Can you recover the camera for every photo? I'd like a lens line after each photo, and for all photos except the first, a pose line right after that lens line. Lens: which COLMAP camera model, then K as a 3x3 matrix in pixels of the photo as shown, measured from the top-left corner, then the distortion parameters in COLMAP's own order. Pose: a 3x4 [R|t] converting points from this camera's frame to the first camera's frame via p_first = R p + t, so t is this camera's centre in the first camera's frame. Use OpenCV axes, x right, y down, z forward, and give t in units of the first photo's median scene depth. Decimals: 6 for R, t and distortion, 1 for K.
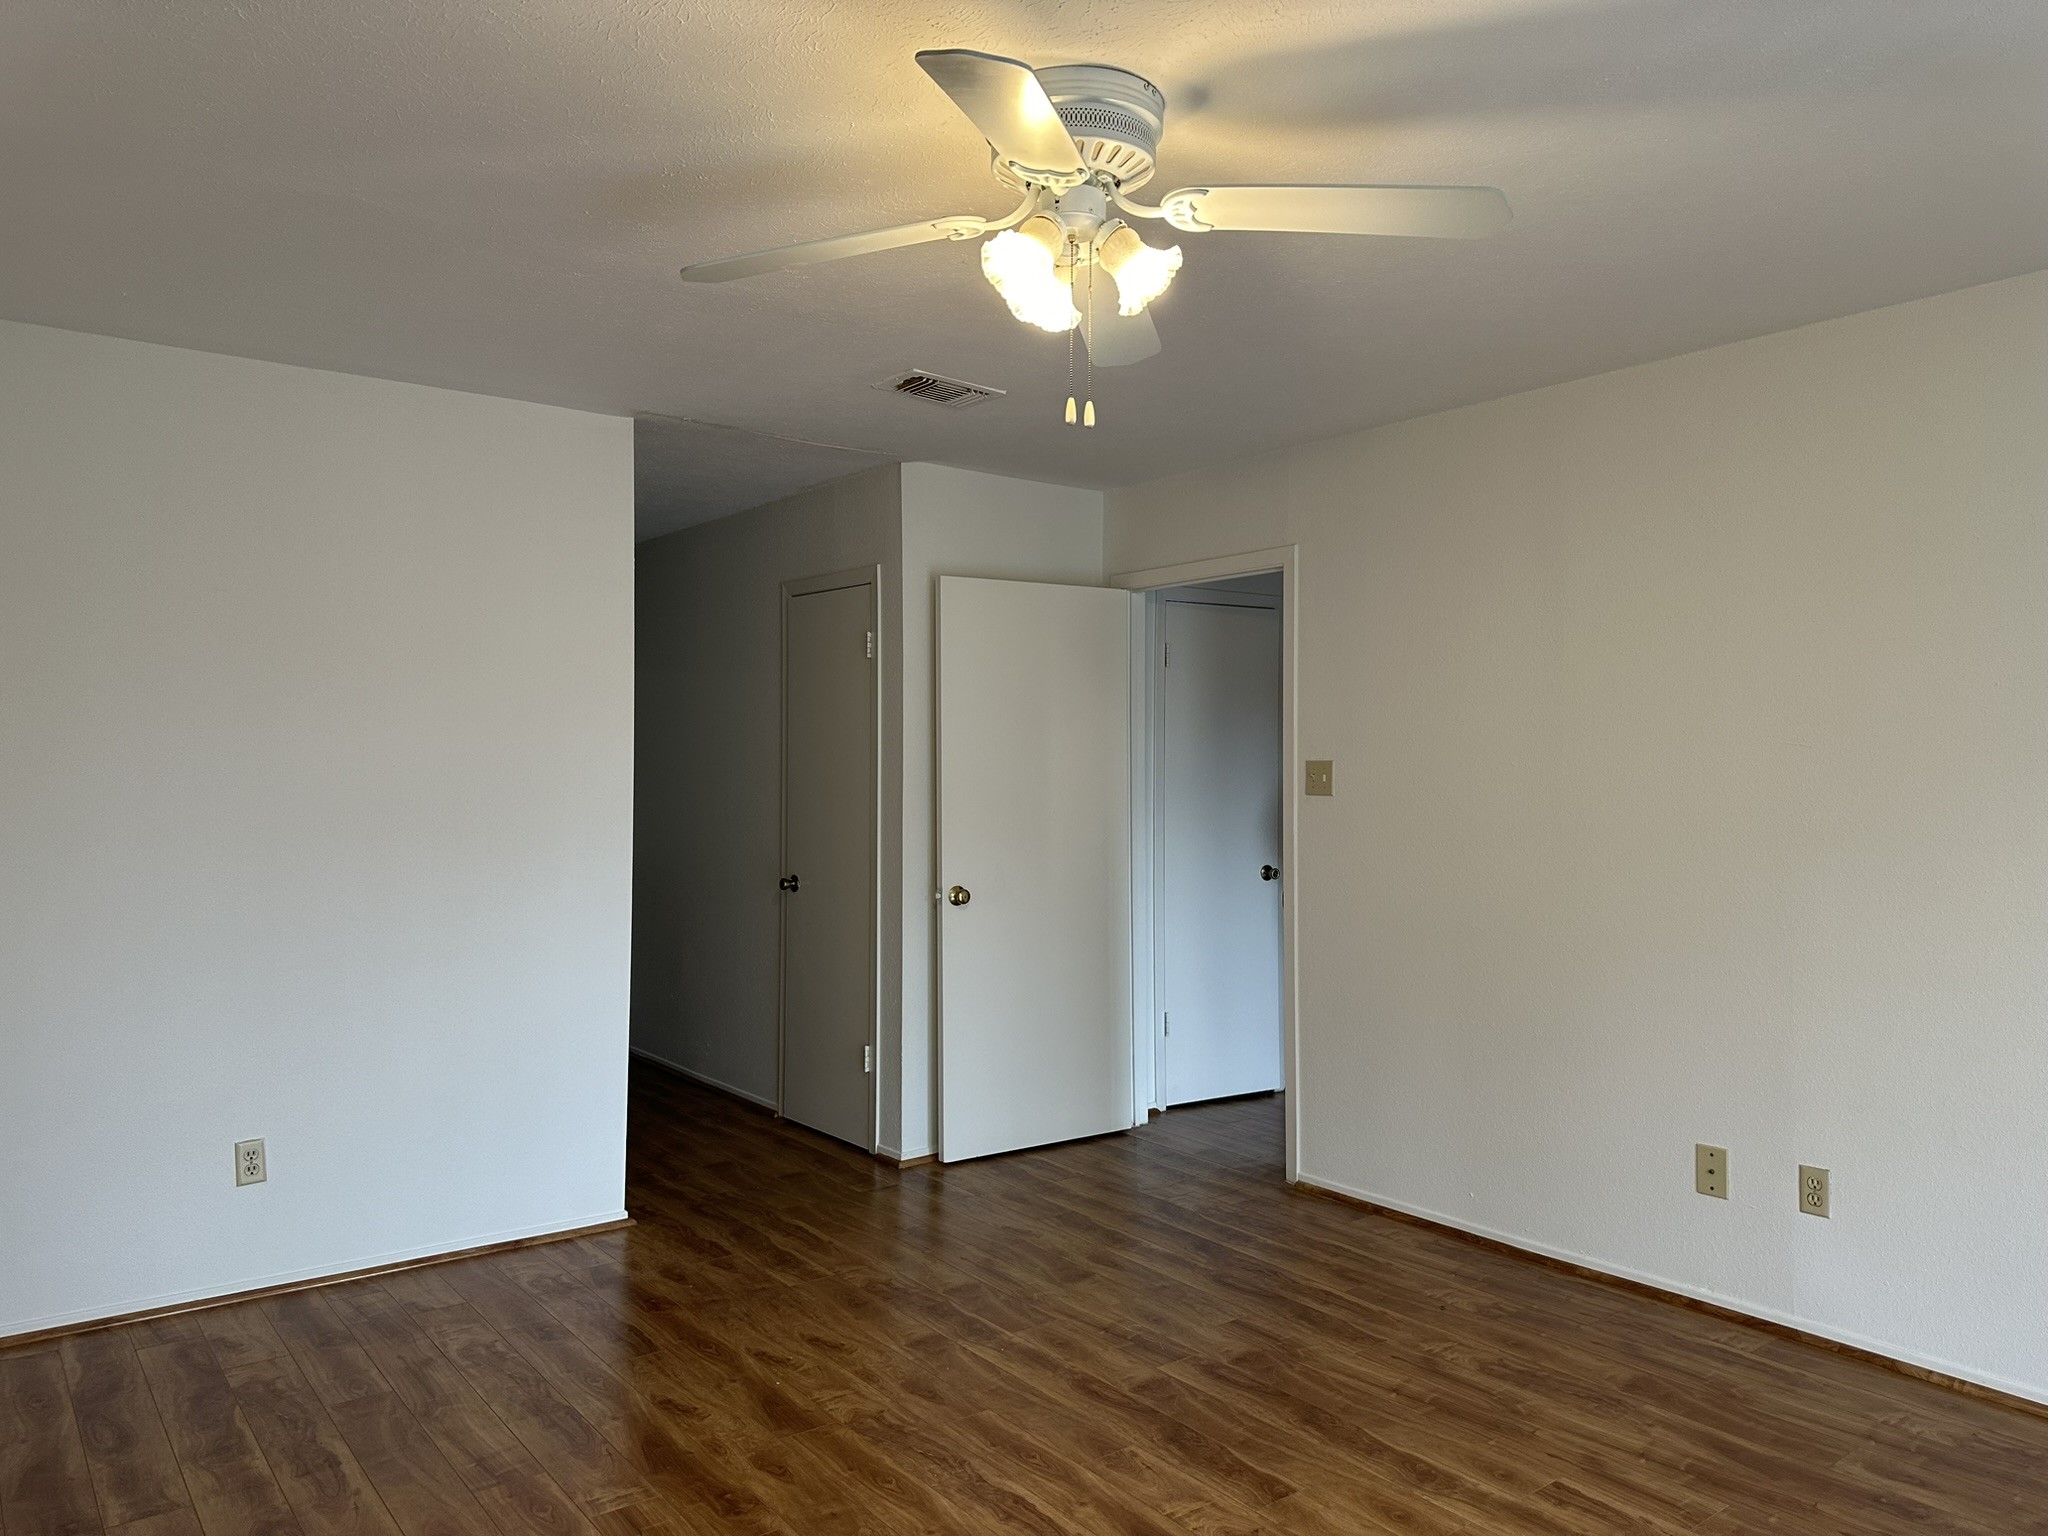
lens RADIAL K [[1458.8, 0, 1022.1], [0, 1458.8, 722.1], [0, 0, 1]] dist [0.096550, -0.083012]
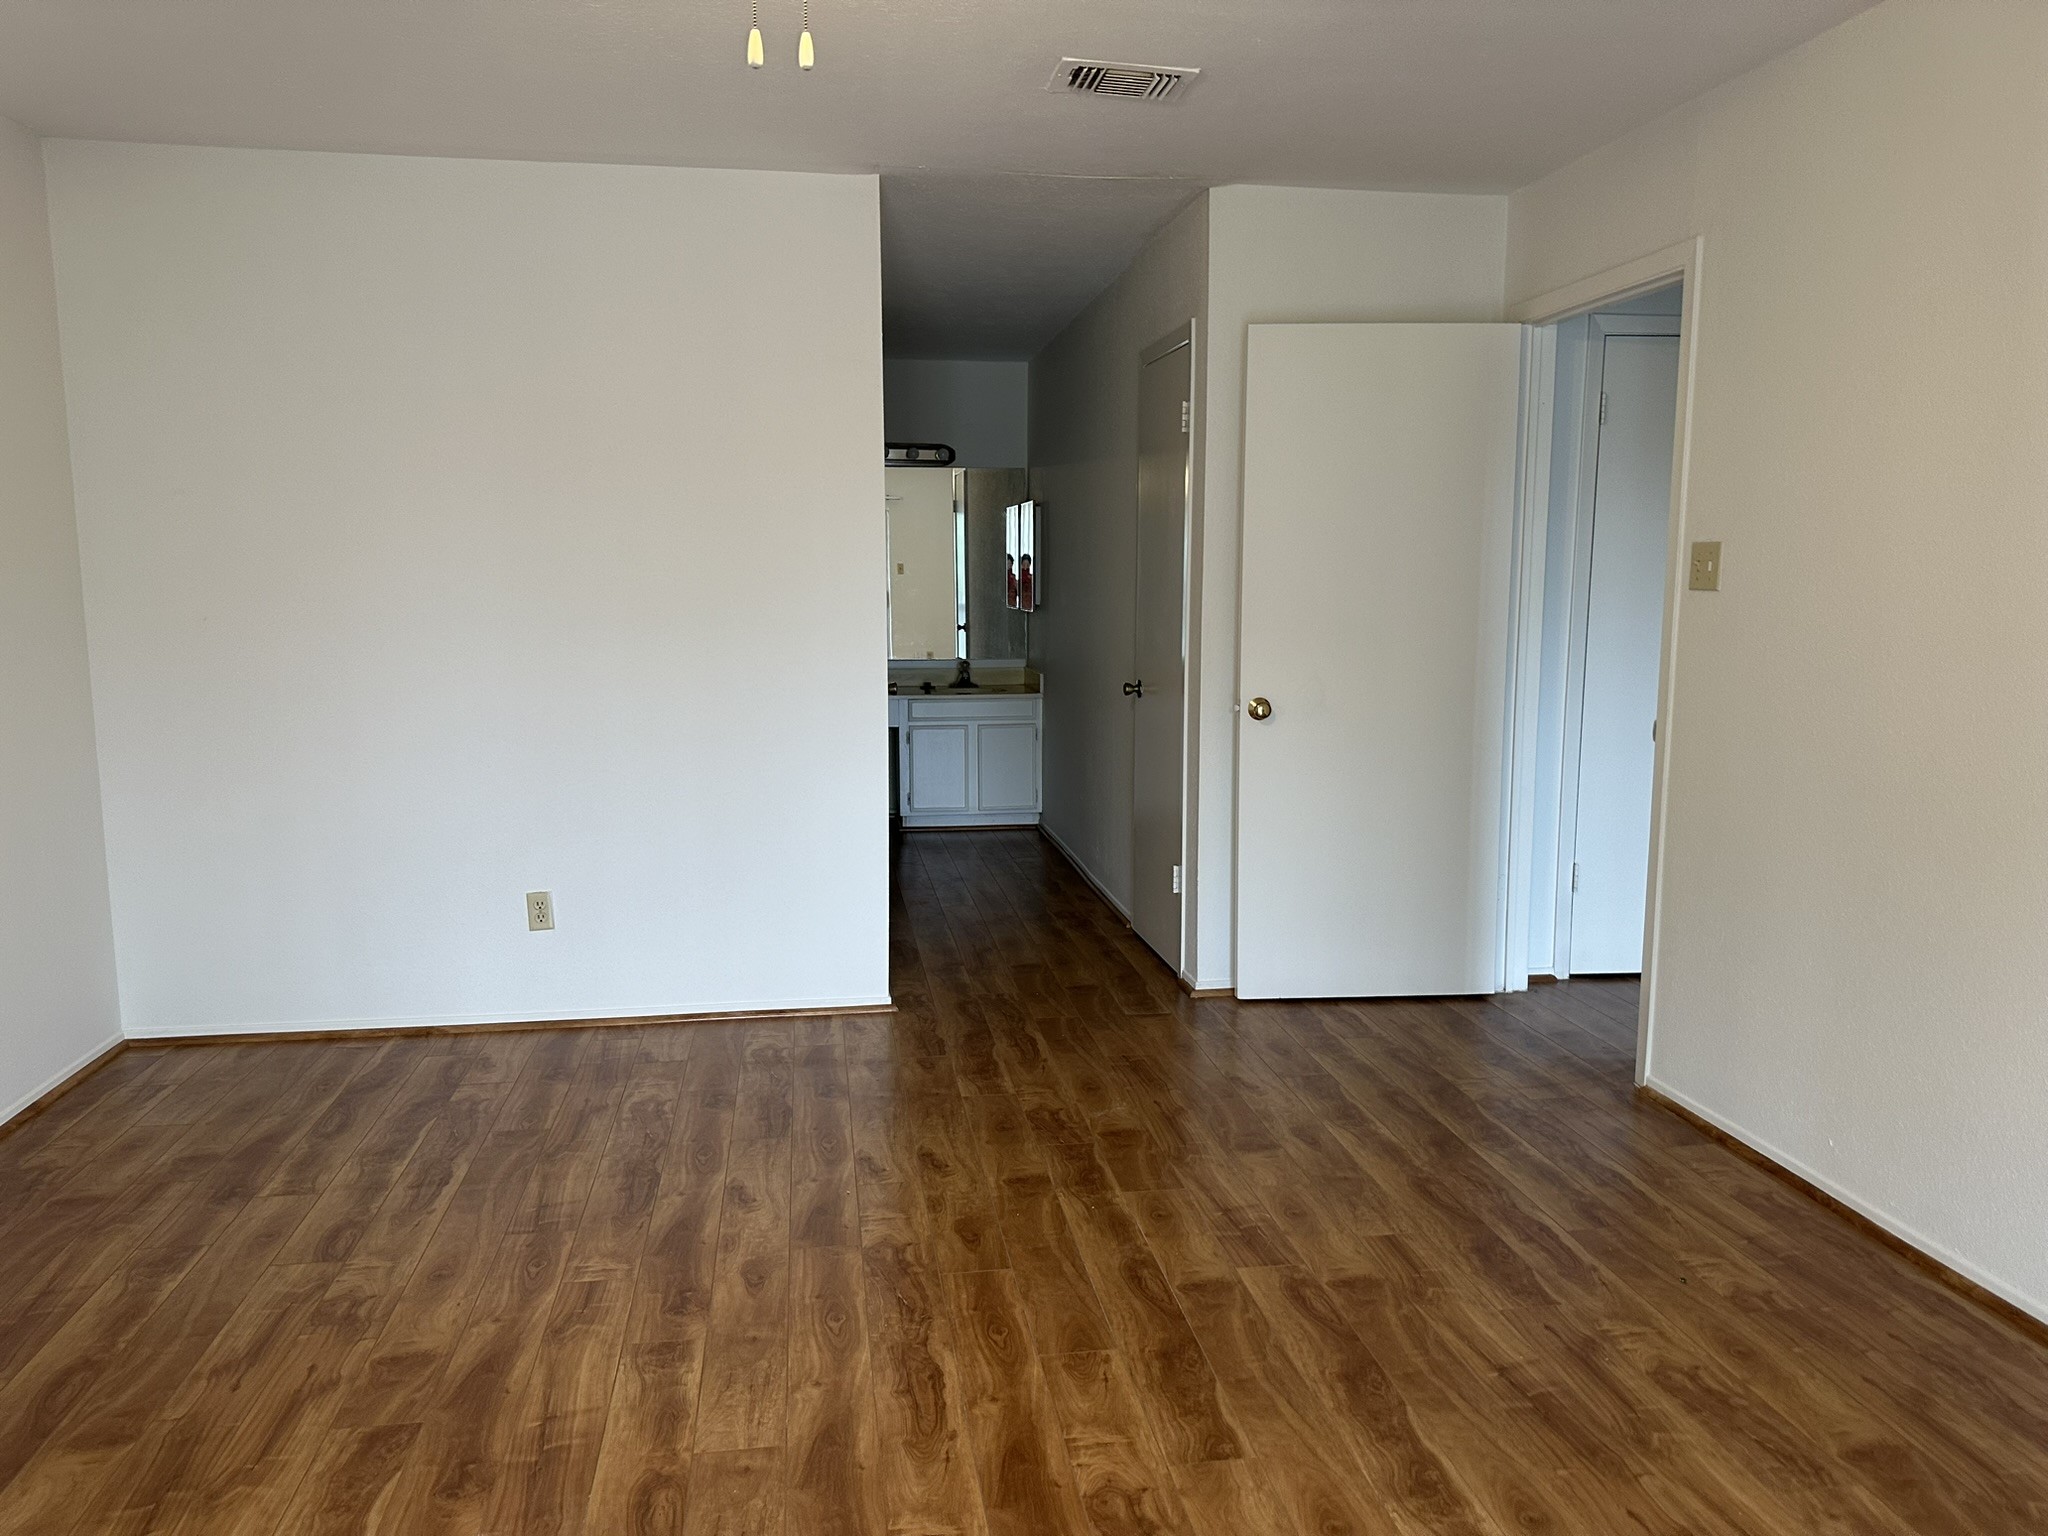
lens RADIAL K [[1440.3, 0, 1024.0], [0, 1440.3, 768.0], [0, 0, 1]] dist [0.121397, -0.118510]
pose [[0.873492, 0.061317, -0.482962, 0.337568], [0.018977, 0.986994, 0.159631, 0.017614], [0.486469, -0.148602, 0.860968, 0.243633]]
